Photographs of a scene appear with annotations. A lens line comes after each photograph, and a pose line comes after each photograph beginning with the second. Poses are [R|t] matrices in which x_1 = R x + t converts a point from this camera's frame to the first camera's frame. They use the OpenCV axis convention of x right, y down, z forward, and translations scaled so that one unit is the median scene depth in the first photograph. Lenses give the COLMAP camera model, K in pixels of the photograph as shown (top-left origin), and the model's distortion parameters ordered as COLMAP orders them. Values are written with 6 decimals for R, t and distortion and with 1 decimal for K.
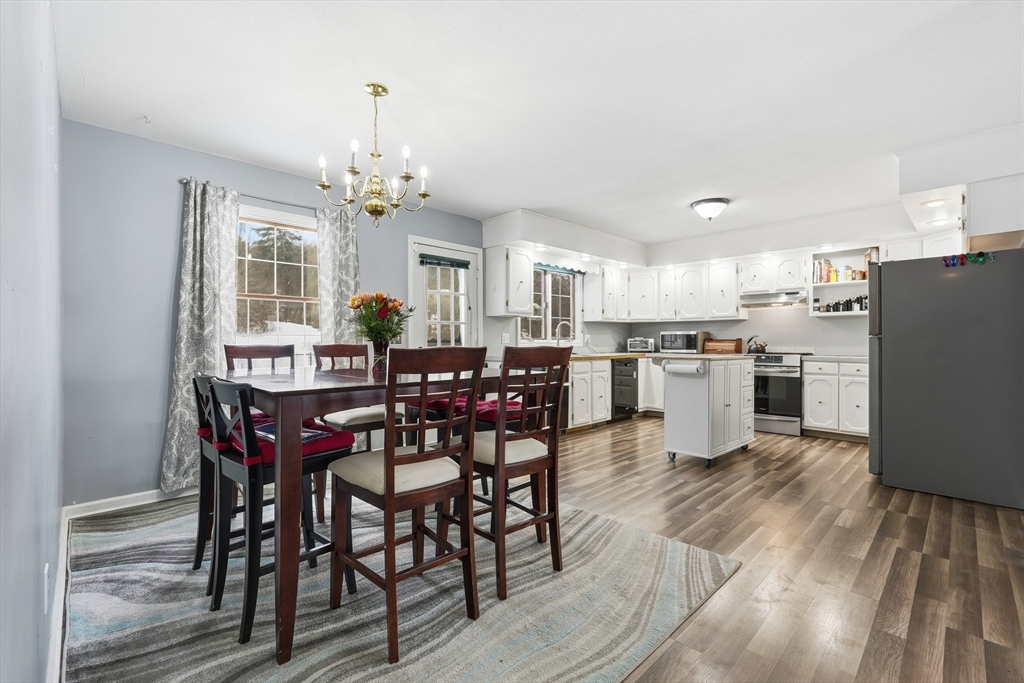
lens RADIAL K [[453.6, 0, 509.1], [0, 453.6, 344.1], [0, 0, 1]] dist [-0.010803, 0.003376]
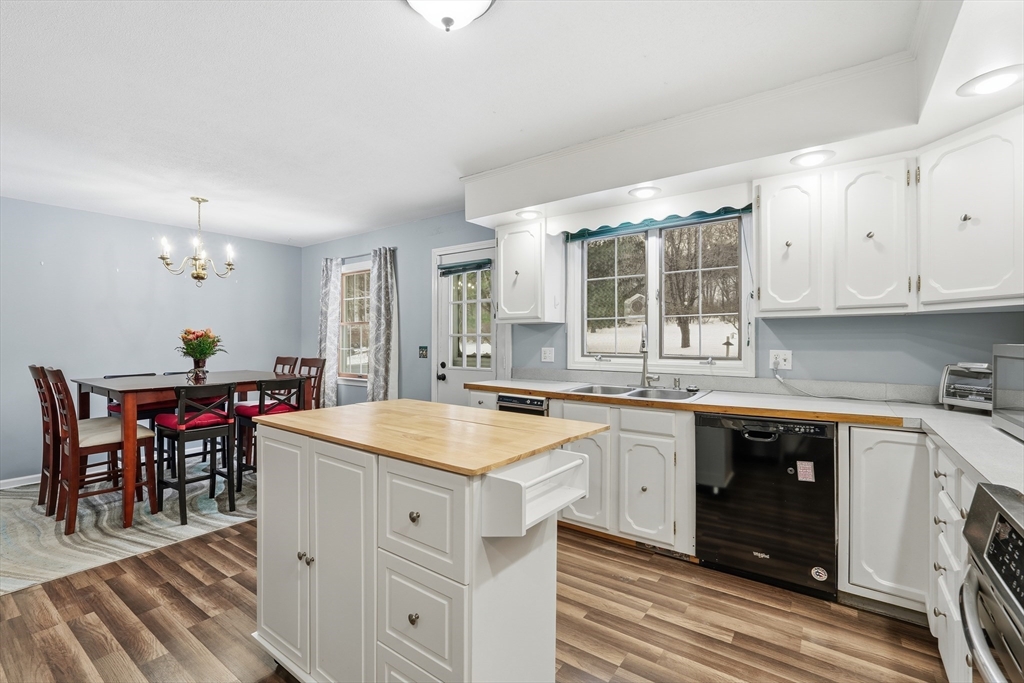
lens RADIAL K [[453.6, 0, 510.2], [0, 453.6, 340.9], [0, 0, 1]] dist [-0.010803, 0.003376]
pose [[0.162733, 0.004017, -0.986662, 0.673475], [-0.003428, 0.999988, 0.003506, -0.036242], [0.986664, 0.002812, 0.162744, 0.849620]]
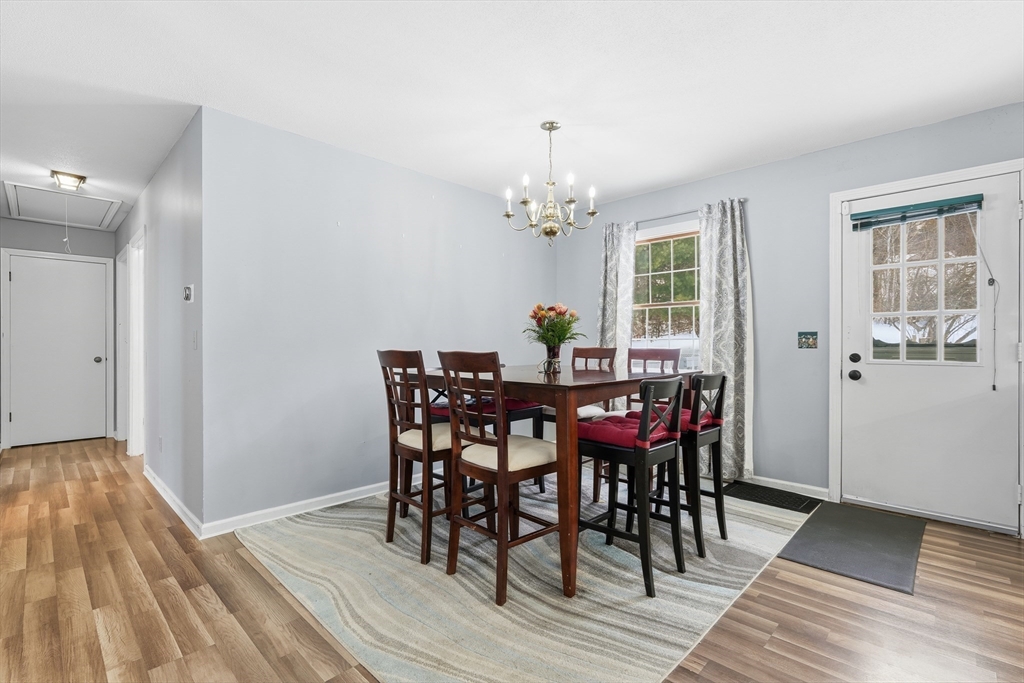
lens RADIAL K [[453.6, 0, 498.3], [0, 453.6, 350.5], [0, 0, 1]] dist [-0.010803, 0.003376]
pose [[0.012541, 0.018121, -0.999757, 0.404459], [-0.004712, 0.999826, 0.018064, -0.006333], [0.999910, 0.004484, 0.012624, 0.401224]]
